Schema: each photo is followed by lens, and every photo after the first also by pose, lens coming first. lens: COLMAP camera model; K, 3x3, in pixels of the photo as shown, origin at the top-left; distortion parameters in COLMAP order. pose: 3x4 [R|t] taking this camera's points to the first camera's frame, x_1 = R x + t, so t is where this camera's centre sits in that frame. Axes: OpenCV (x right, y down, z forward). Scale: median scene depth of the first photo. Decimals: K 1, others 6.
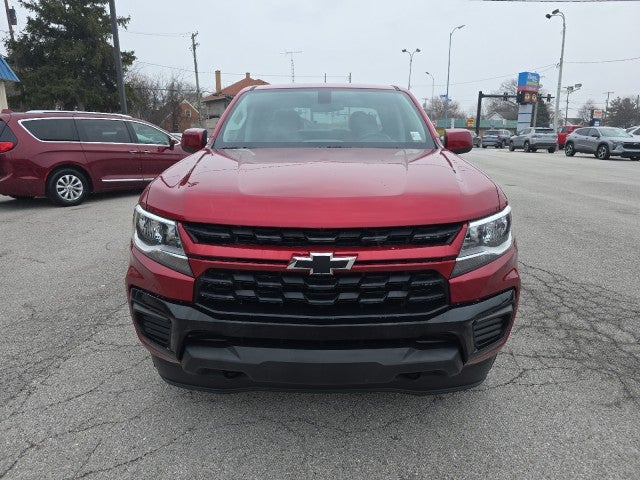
lens RADIAL K [[428.1, 0, 320.0], [0, 428.1, 238.2], [0, 0, 1]] dist [0.058018, -0.050978]
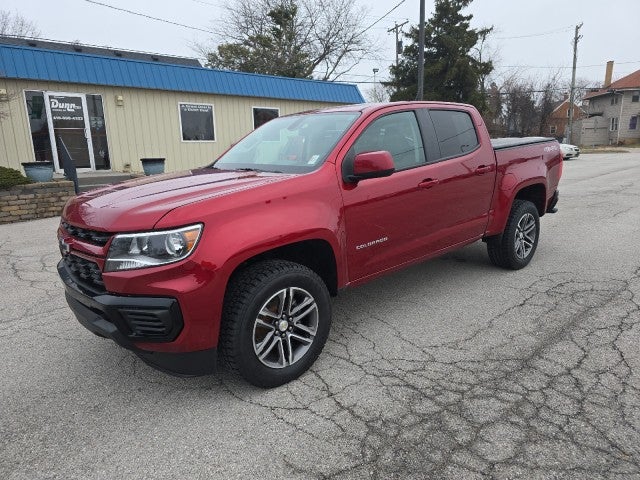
lens RADIAL K [[428.1, 0, 320.0], [0, 428.1, 238.2], [0, 0, 1]] dist [0.058018, -0.050978]
pose [[0.676857, 0.137622, -0.723136, 0.098856], [-0.143249, 0.988213, 0.053988, -0.010724], [0.722042, 0.067047, 0.688593, 0.030336]]
